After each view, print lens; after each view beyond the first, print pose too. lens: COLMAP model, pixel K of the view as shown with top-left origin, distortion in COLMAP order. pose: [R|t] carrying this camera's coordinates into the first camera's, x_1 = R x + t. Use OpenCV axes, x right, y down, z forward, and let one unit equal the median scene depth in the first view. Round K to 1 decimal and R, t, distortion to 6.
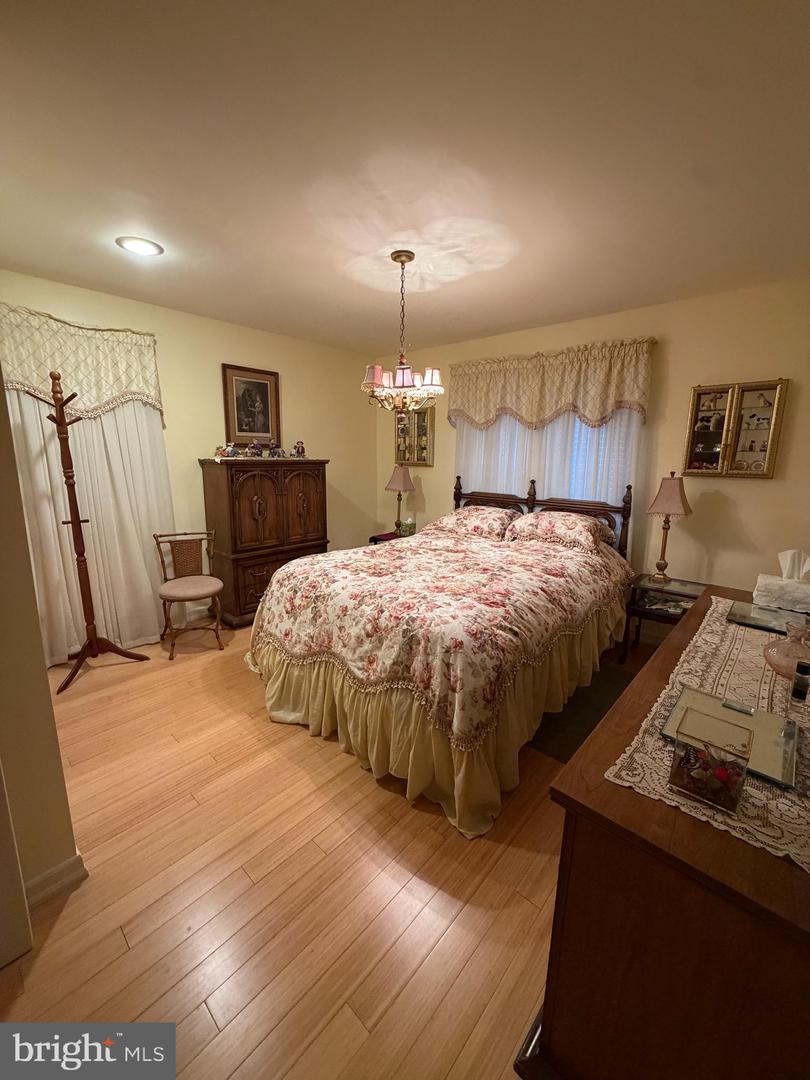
lens RADIAL K [[428.6, 0, 405.6], [0, 428.6, 536.1], [0, 0, 1]] dist [0.000675, -0.000306]
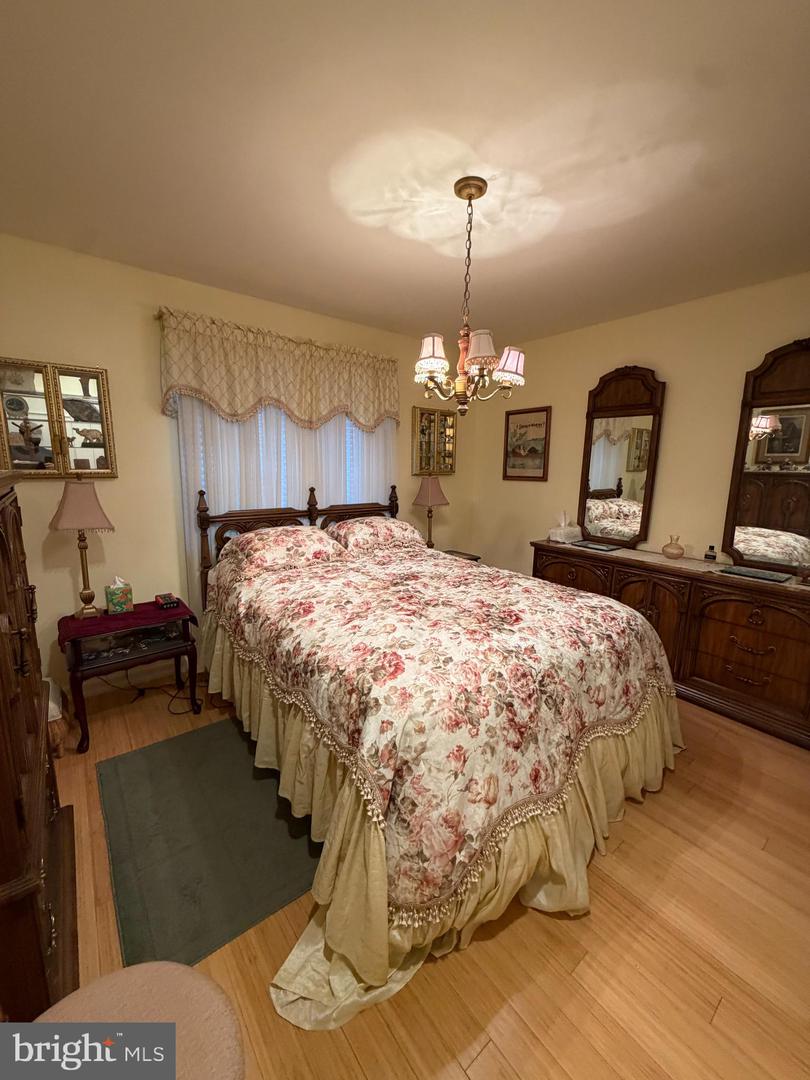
lens RADIAL K [[428.6, 0, 404.5], [0, 428.6, 536.7], [0, 0, 1]] dist [0.000675, -0.000306]
pose [[0.162818, -0.175745, 0.970878, -0.722400], [0.174959, 0.973557, 0.146889, -0.176380], [-0.971020, 0.145948, 0.189261, 0.915006]]
